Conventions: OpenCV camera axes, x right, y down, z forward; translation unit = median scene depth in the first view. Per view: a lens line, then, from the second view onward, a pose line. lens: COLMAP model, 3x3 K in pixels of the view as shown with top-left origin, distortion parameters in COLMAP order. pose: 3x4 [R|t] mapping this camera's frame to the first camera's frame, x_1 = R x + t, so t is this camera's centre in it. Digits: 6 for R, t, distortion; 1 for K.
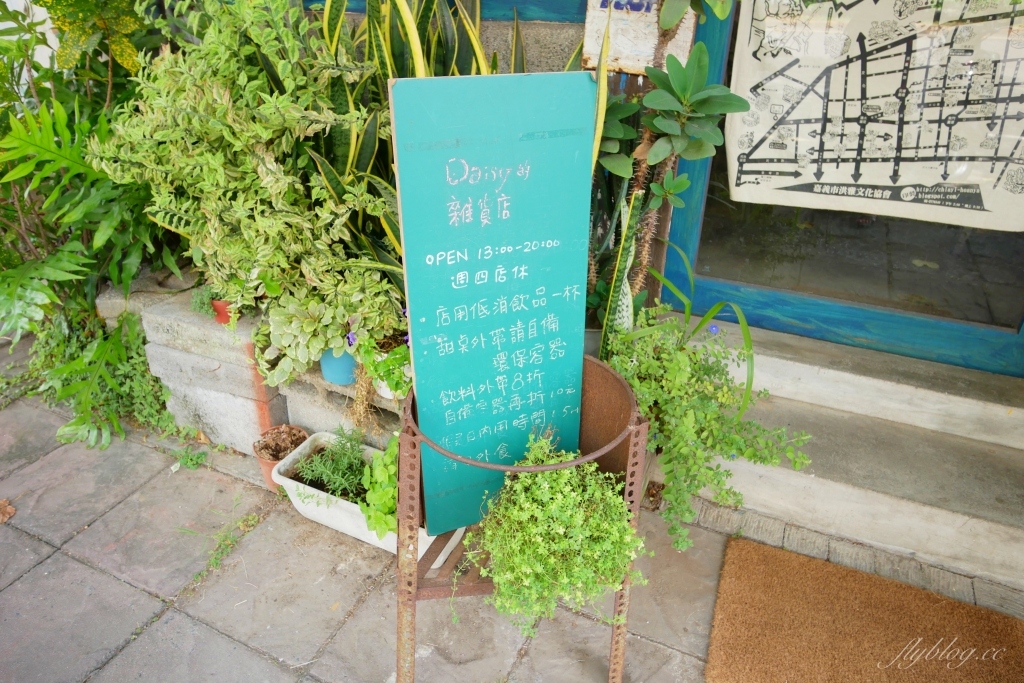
lens RADIAL K [[684.1, 0, 509.8], [0, 684.1, 342.5], [0, 0, 1]] dist [-0.009778, -0.002971]
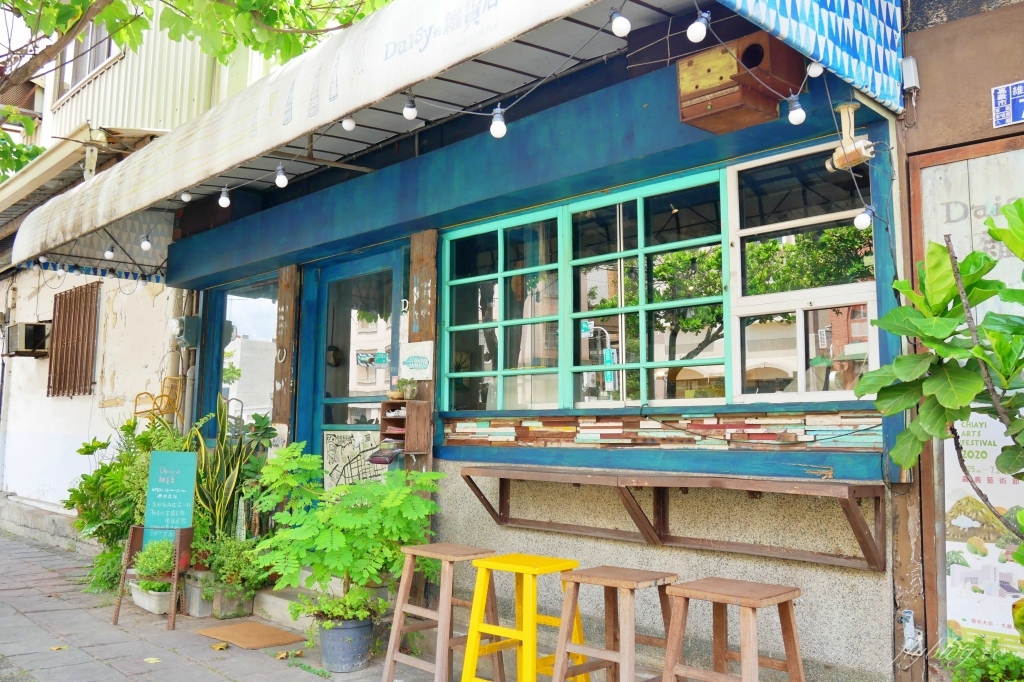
lens RADIAL K [[858.8, 0, 510.9], [0, 858.8, 335.9], [0, 0, 1]] dist [-0.075624, 0.009247]
pose [[0.942424, -0.027676, -0.333273, 3.369839], [-0.177430, 0.803360, -0.568447, 1.530046], [0.283471, 0.594851, 0.752195, -2.616117]]
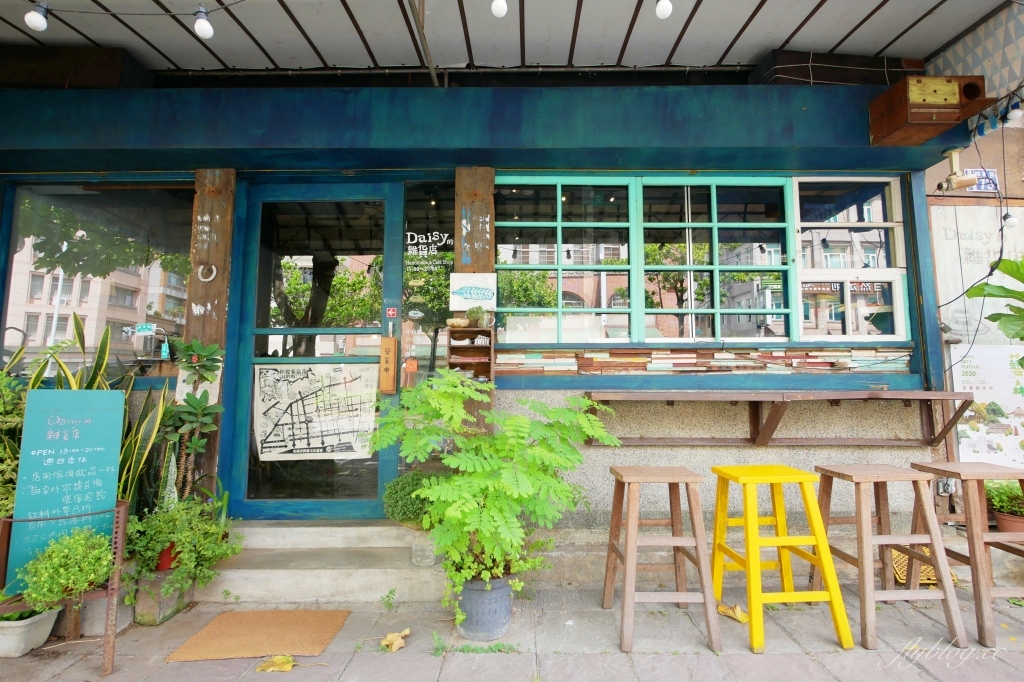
lens RADIAL K [[459.4, 0, 512.9], [0, 459.4, 342.8], [0, 0, 1]] dist [-0.009546, -0.000245]
pose [[0.901612, 0.038727, 0.430810, 0.683123], [0.217137, 0.820873, -0.528223, 0.751245], [-0.374096, 0.569797, 0.731699, -1.068563]]
